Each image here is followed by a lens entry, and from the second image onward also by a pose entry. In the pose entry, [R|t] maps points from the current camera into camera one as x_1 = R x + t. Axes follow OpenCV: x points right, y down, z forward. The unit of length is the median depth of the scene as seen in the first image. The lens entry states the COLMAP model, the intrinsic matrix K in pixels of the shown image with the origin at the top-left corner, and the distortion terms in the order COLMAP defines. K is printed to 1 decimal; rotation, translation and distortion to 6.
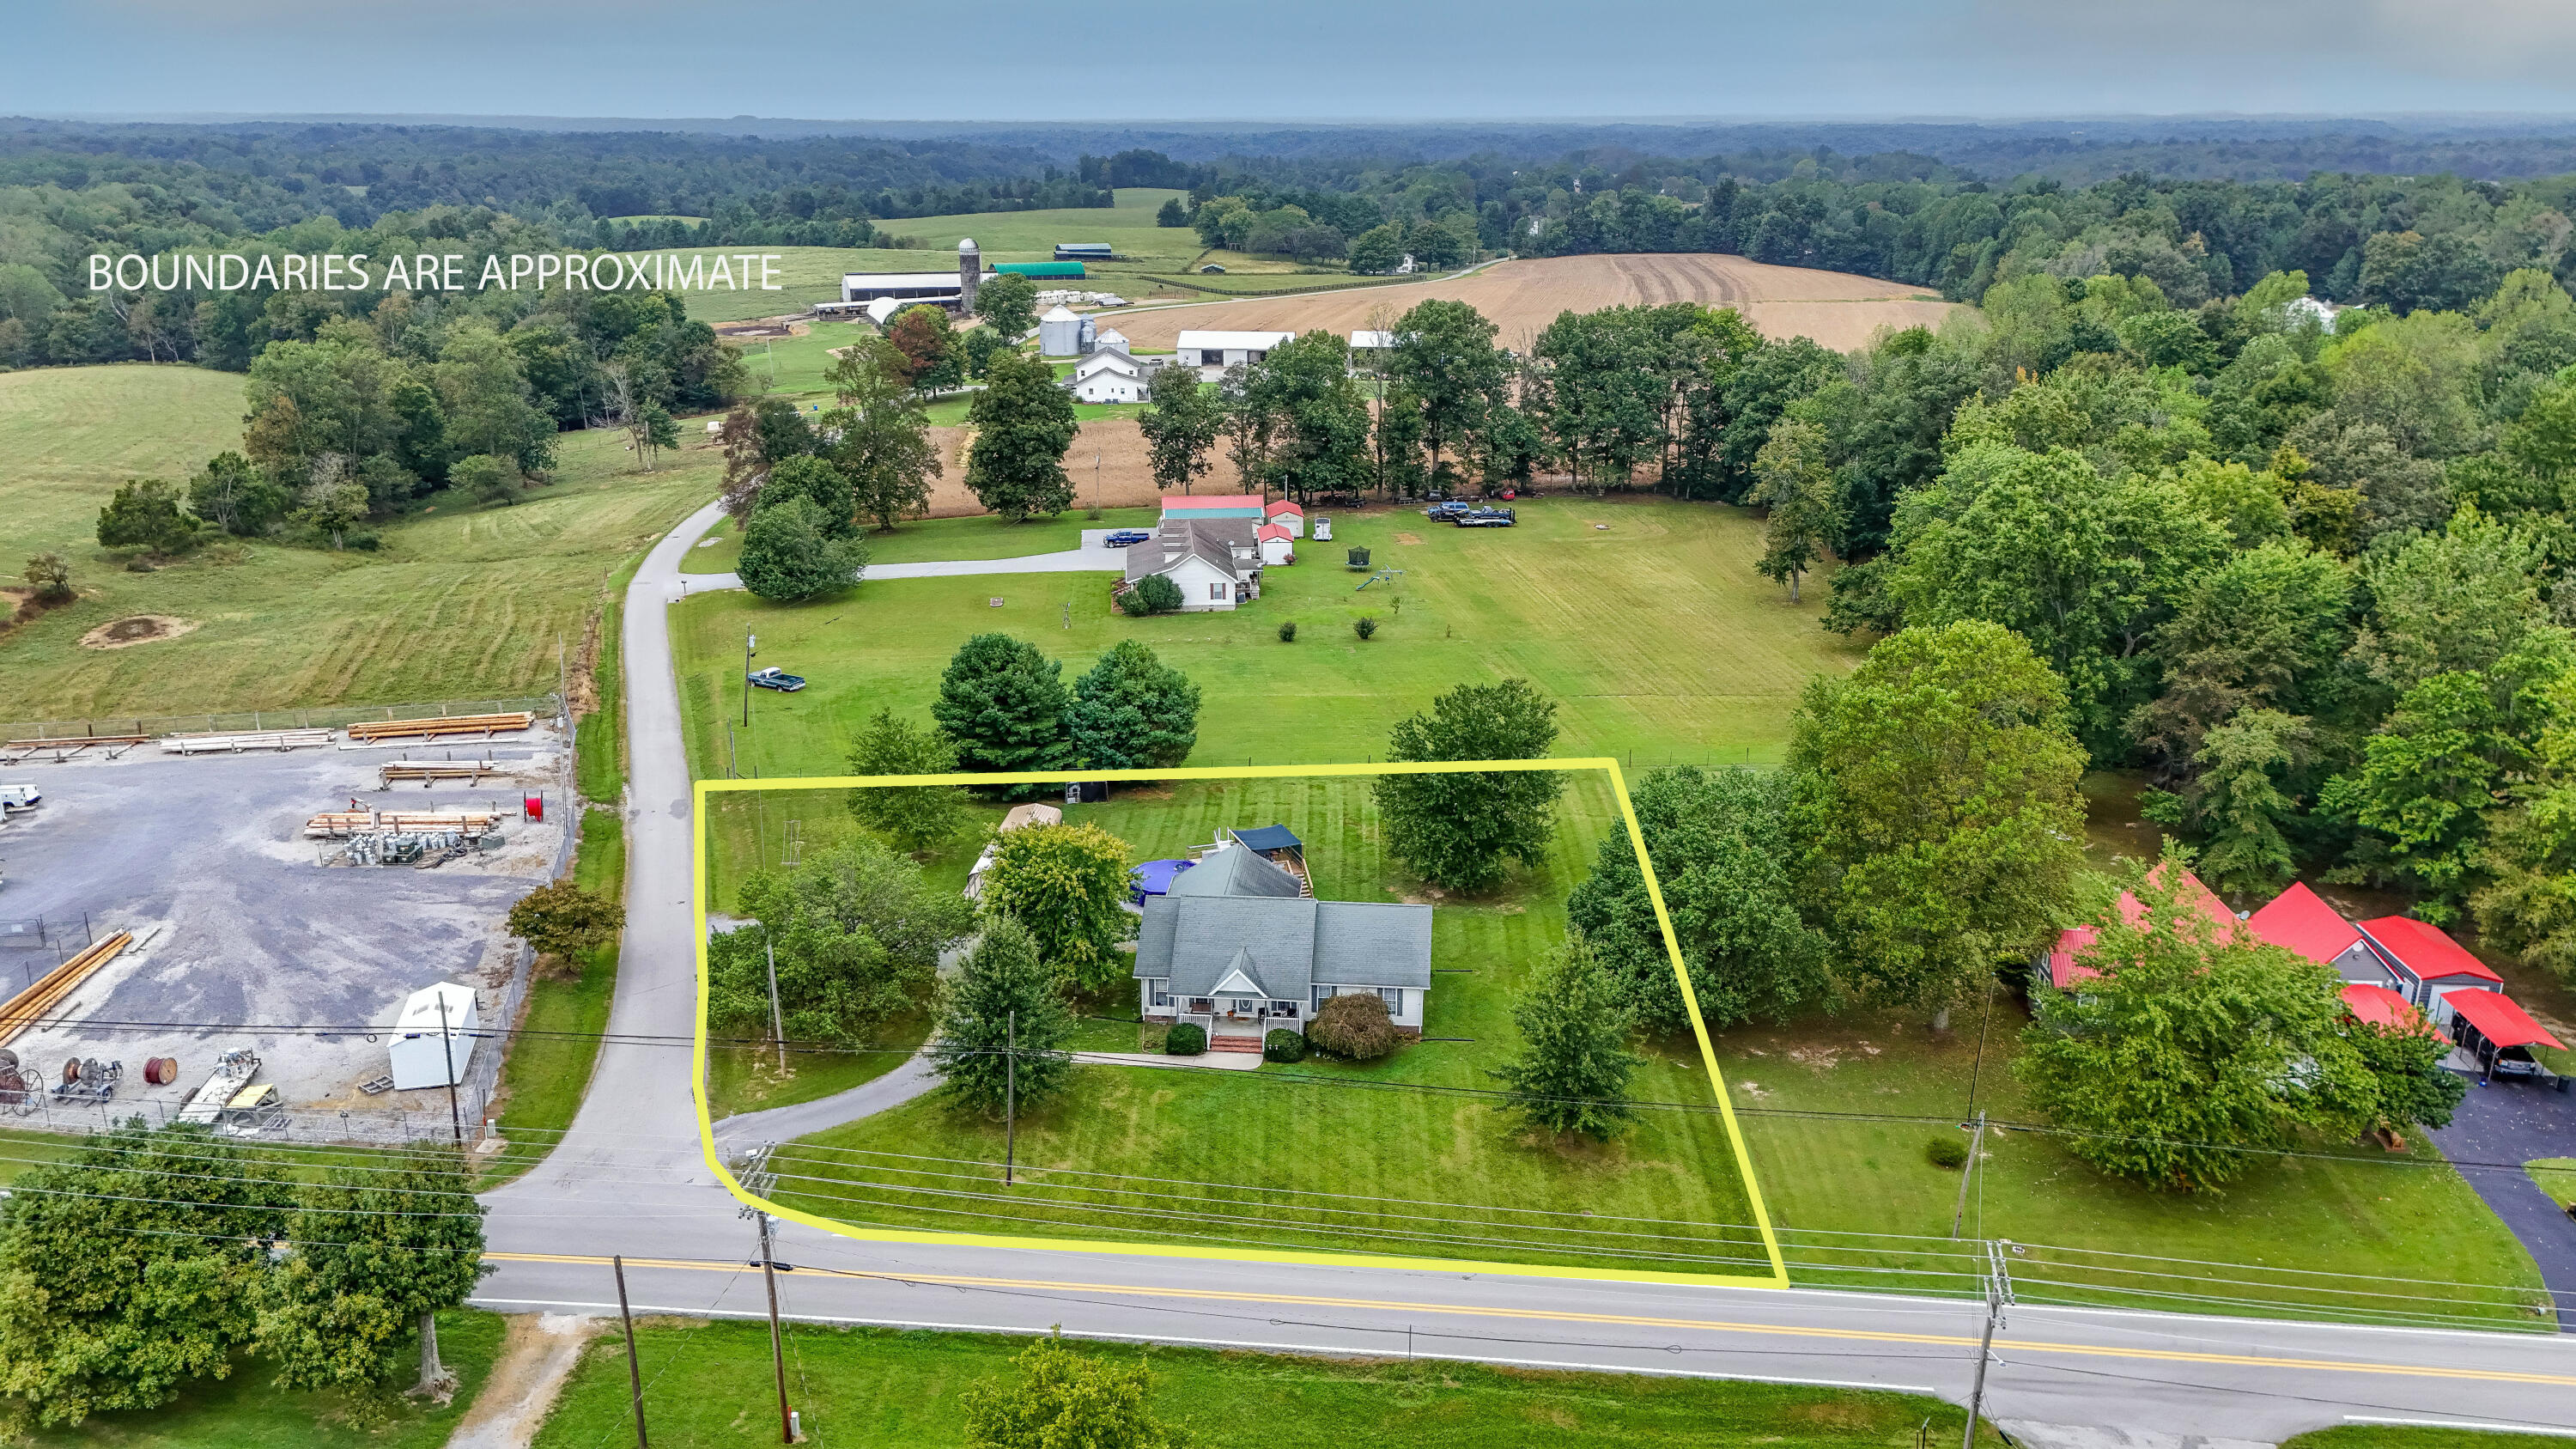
lens RADIAL K [[1866.5, 0, 1288.0], [0, 1866.5, 724.5], [0, 0, 1]] dist [0.077495, -0.090388]
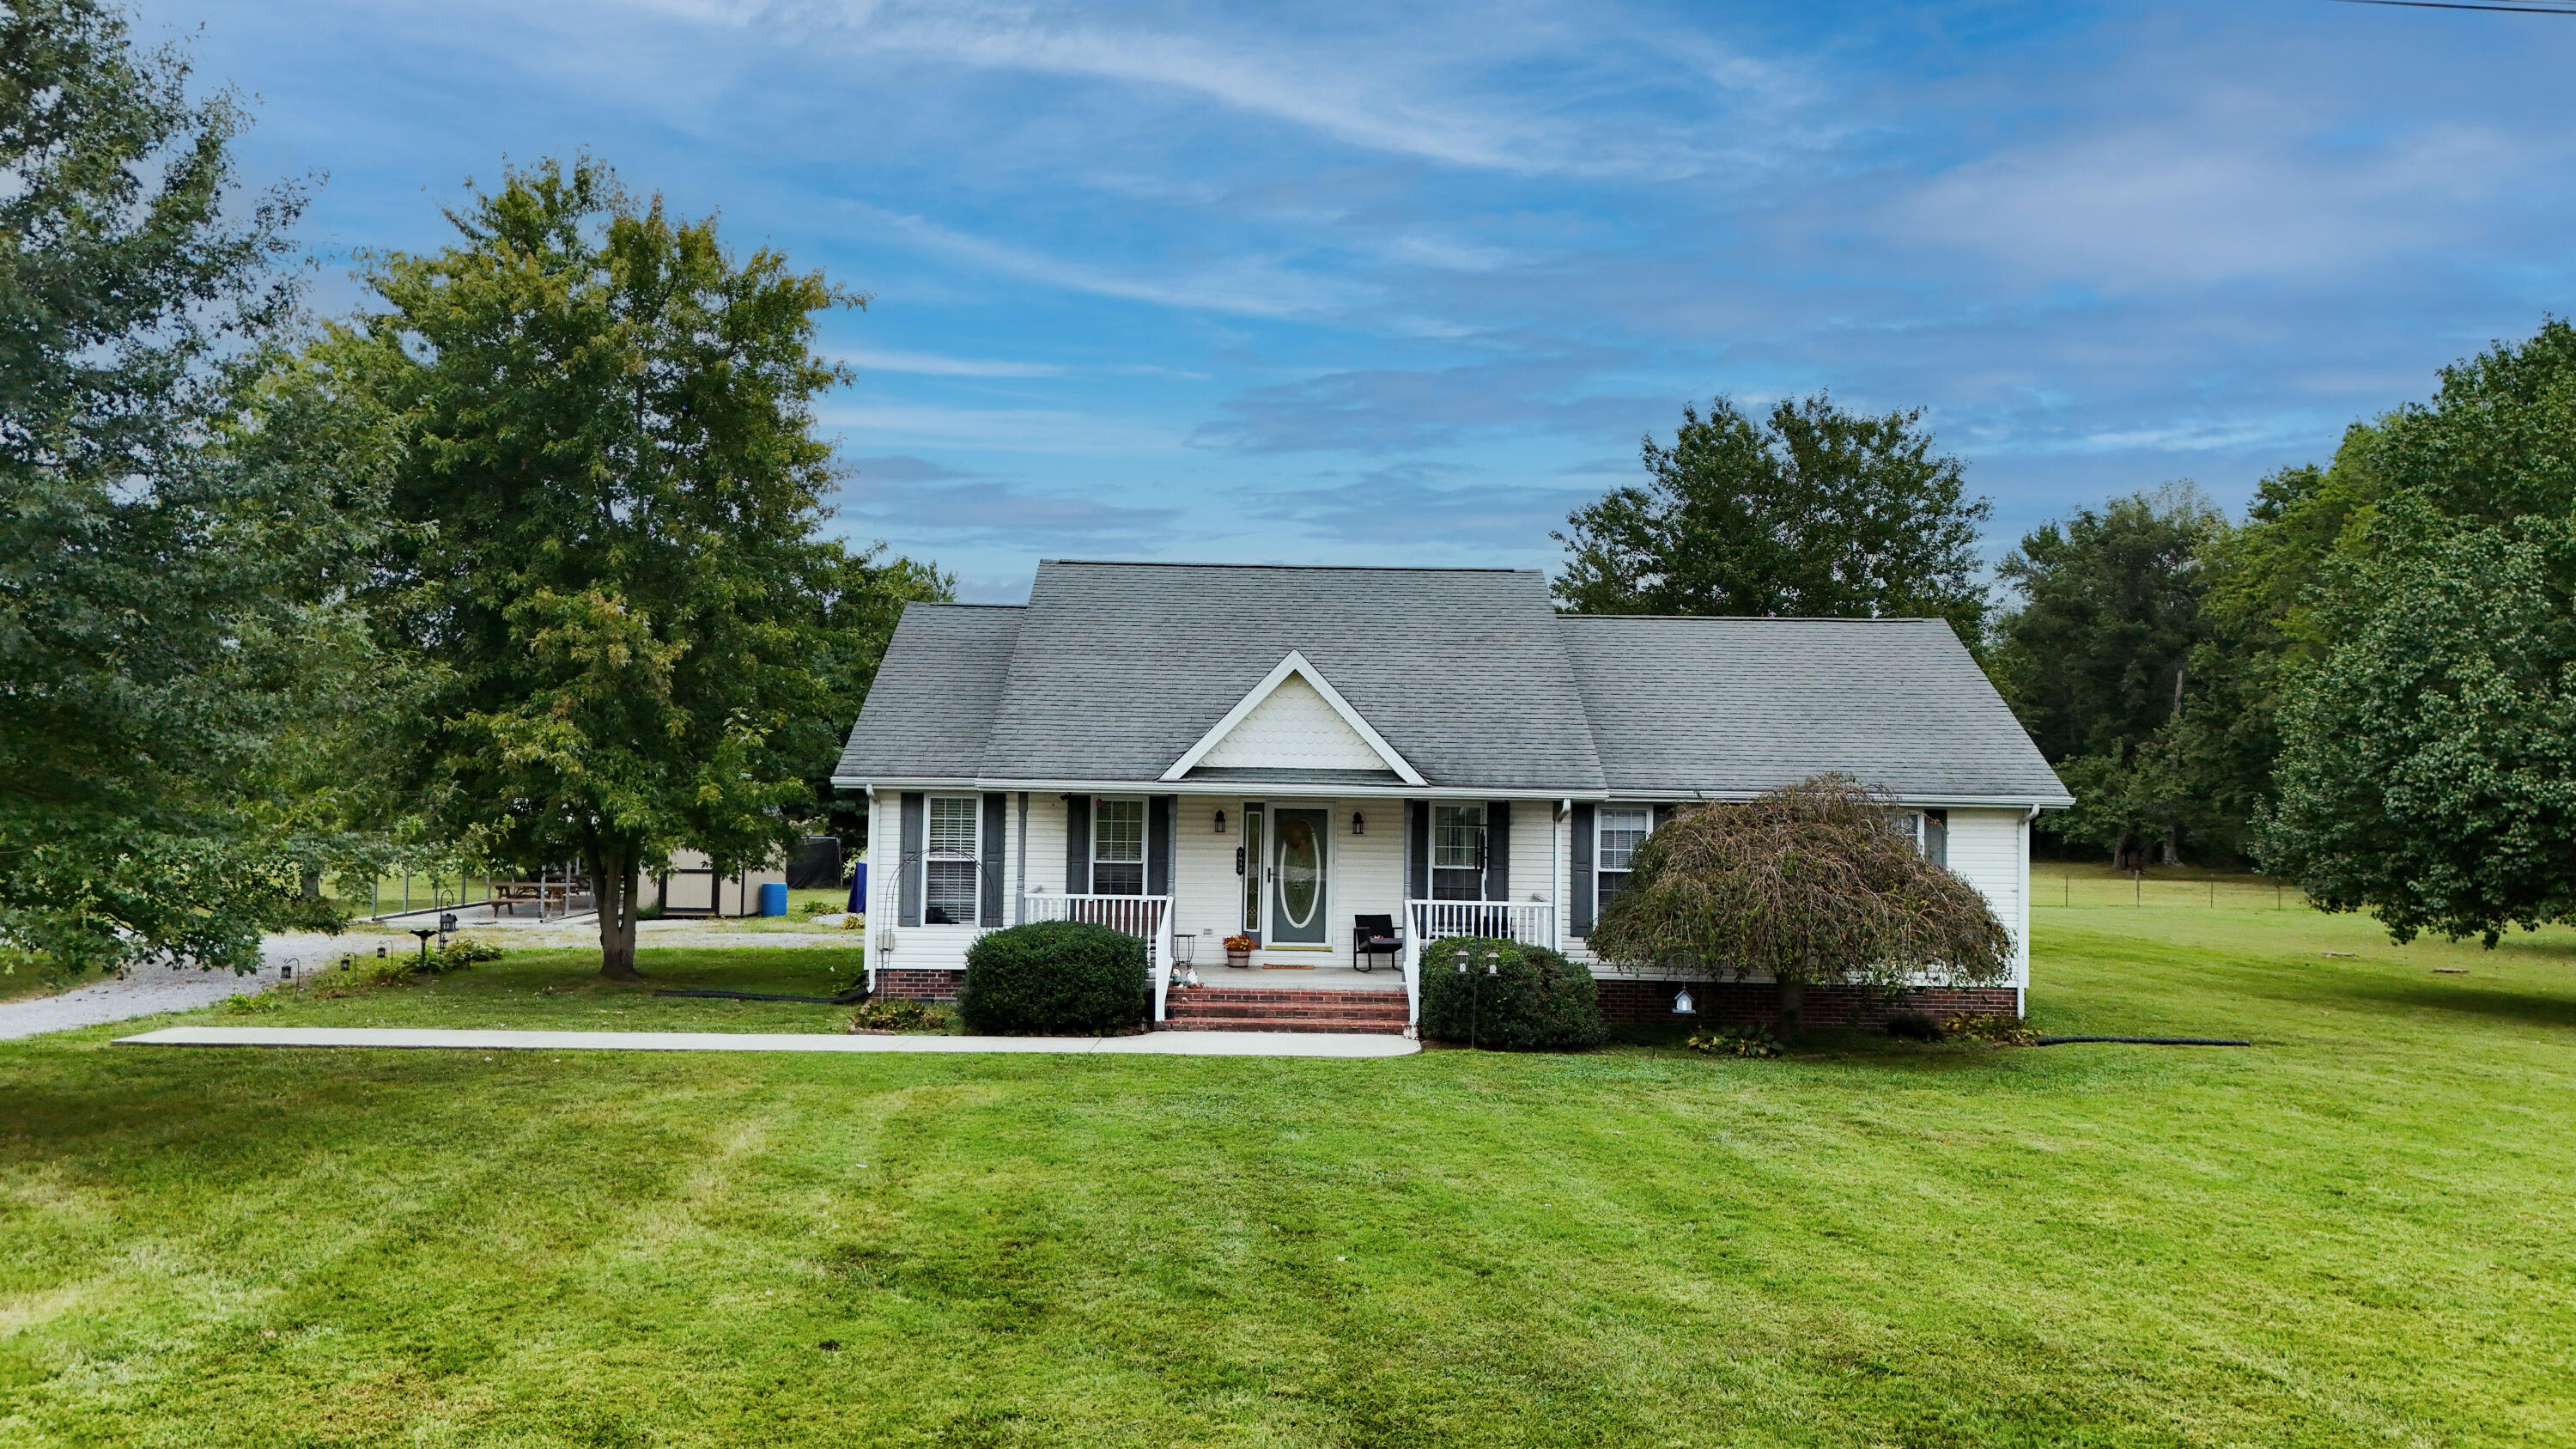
lens RADIAL K [[1866.5, 0, 1288.0], [0, 1866.5, 724.5], [0, 0, 1]] dist [0.077495, -0.090388]
pose [[0.995130, 0.019560, 0.096610, -0.048319], [0.013982, 0.942192, -0.334780, 0.209972], [-0.097573, 0.334501, 0.937331, 0.767458]]
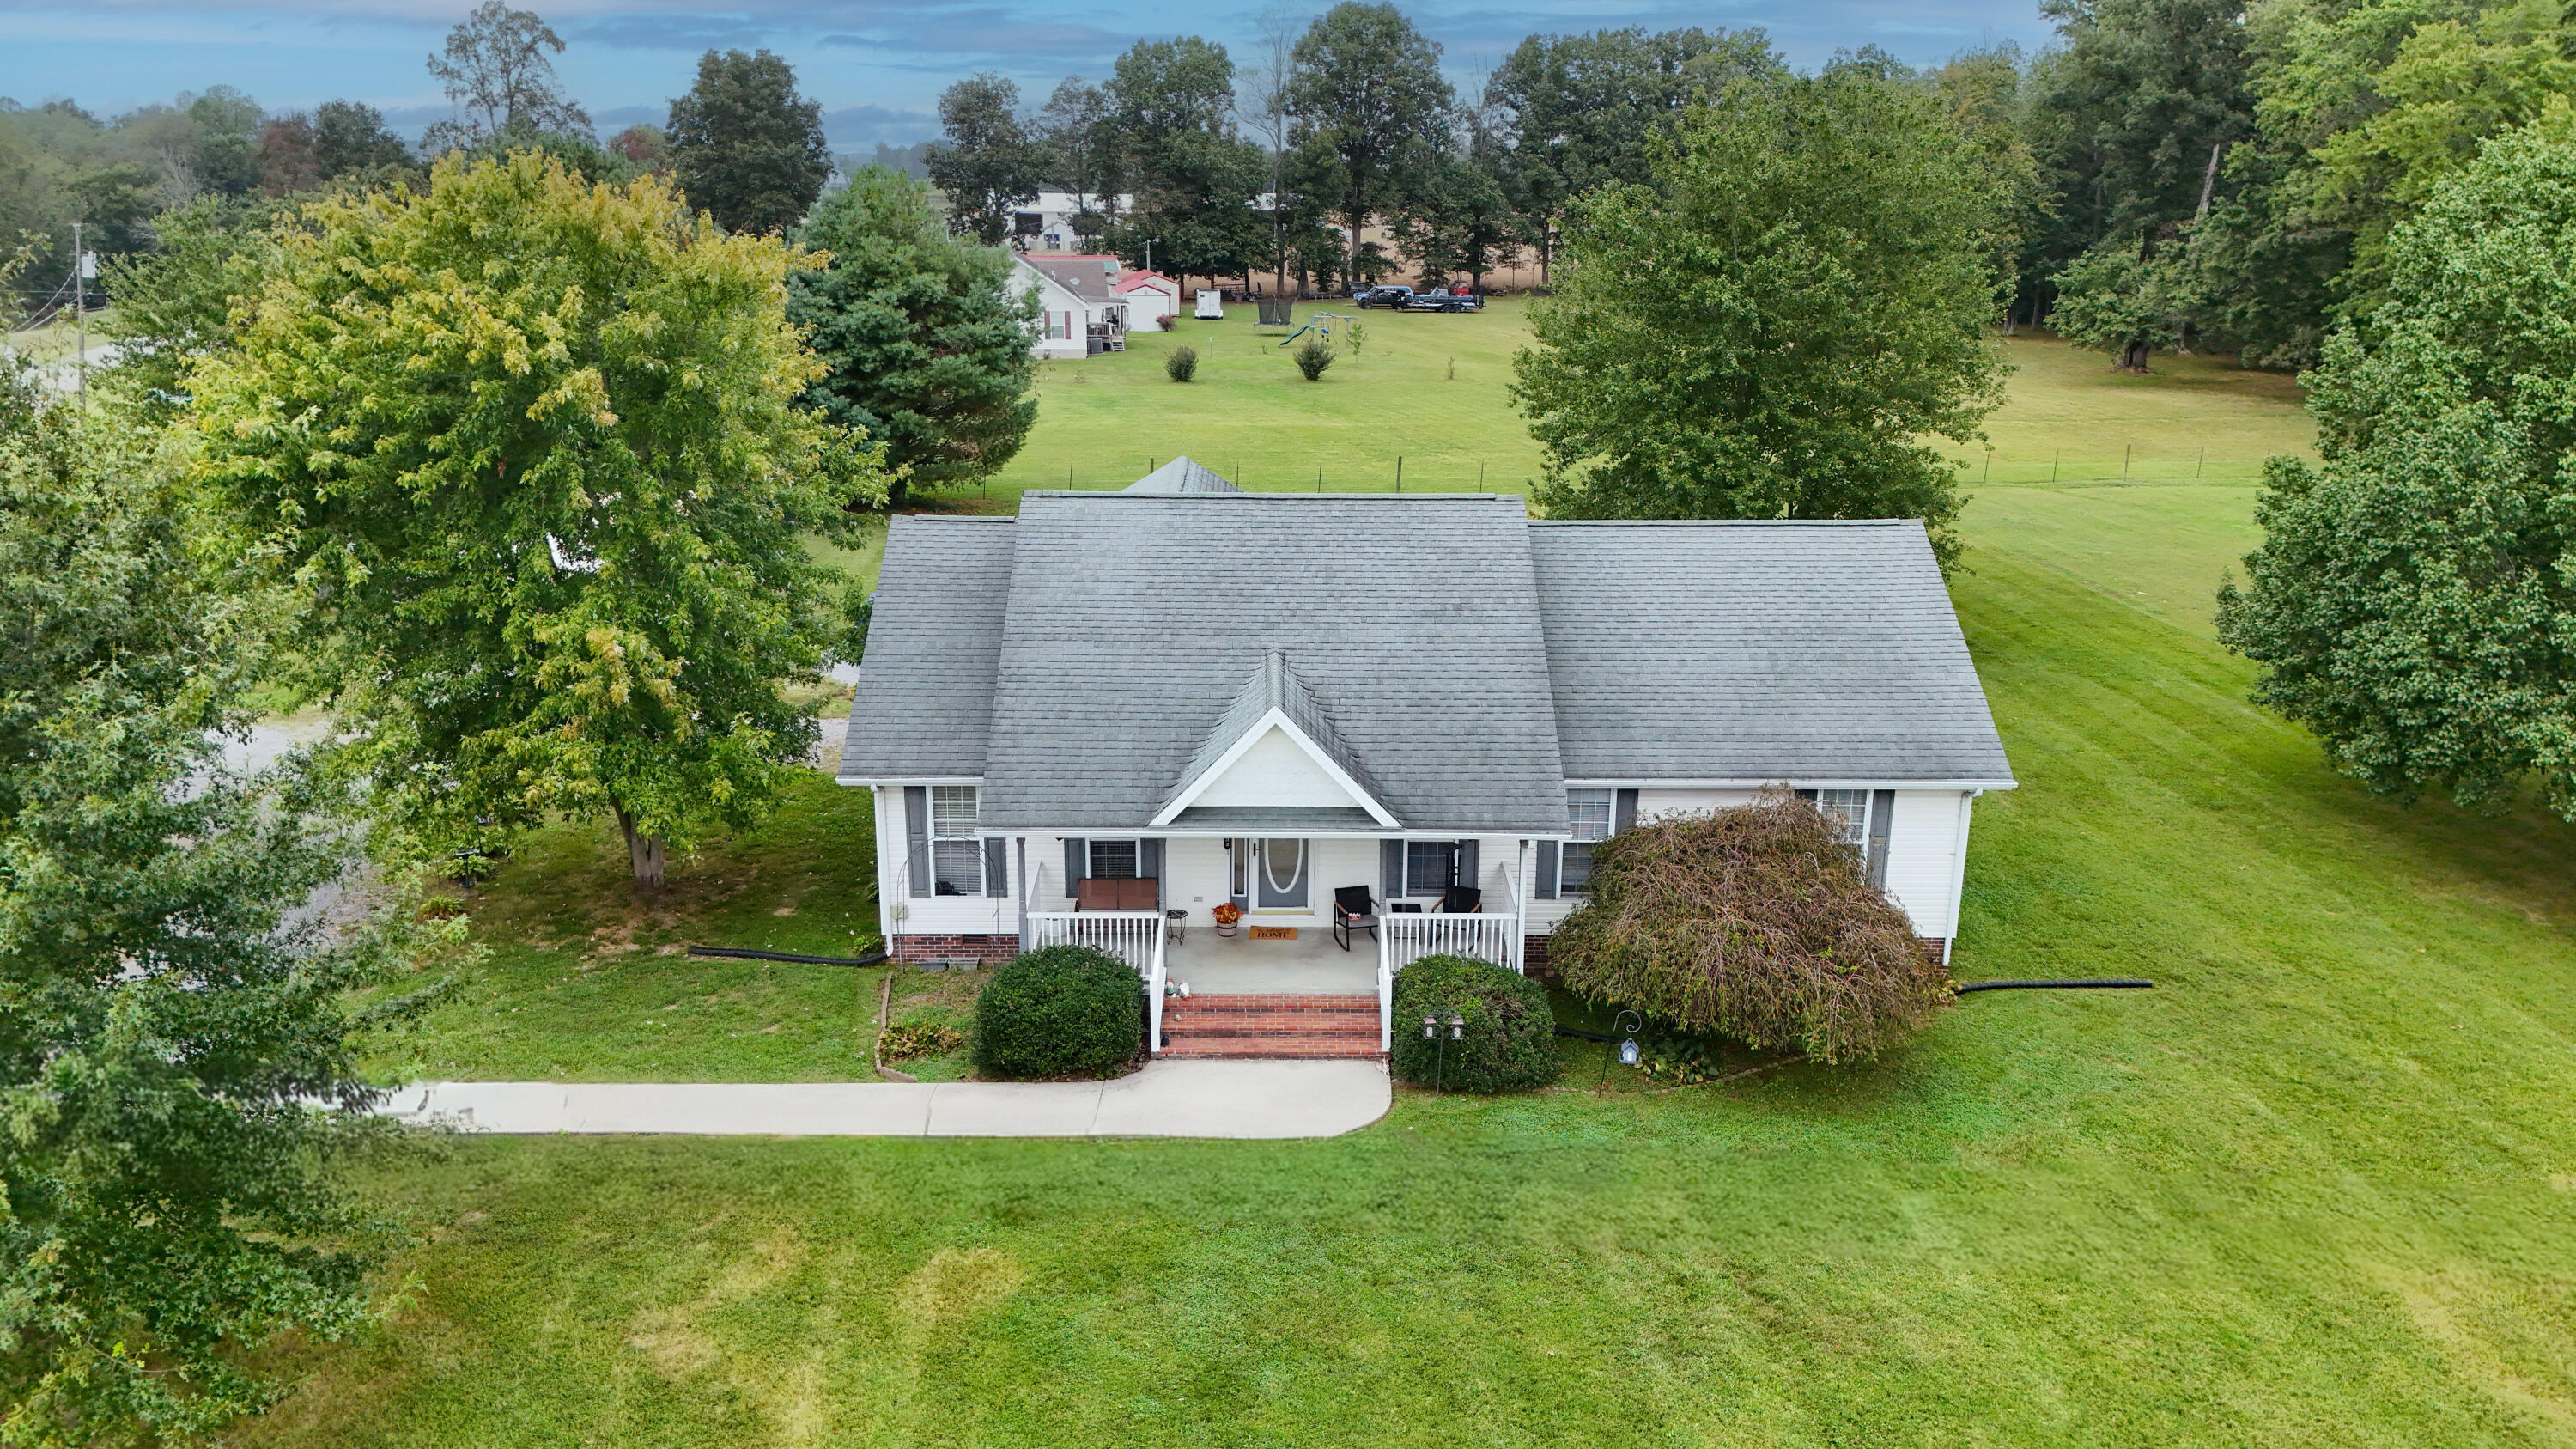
lens RADIAL K [[1866.5, 0, 1288.0], [0, 1866.5, 724.5], [0, 0, 1]] dist [0.077495, -0.090388]
pose [[0.995061, -0.021137, 0.096988, -0.047010], [0.023167, 0.999535, -0.019843, 0.133993], [-0.096523, 0.021992, 0.995088, 0.743082]]
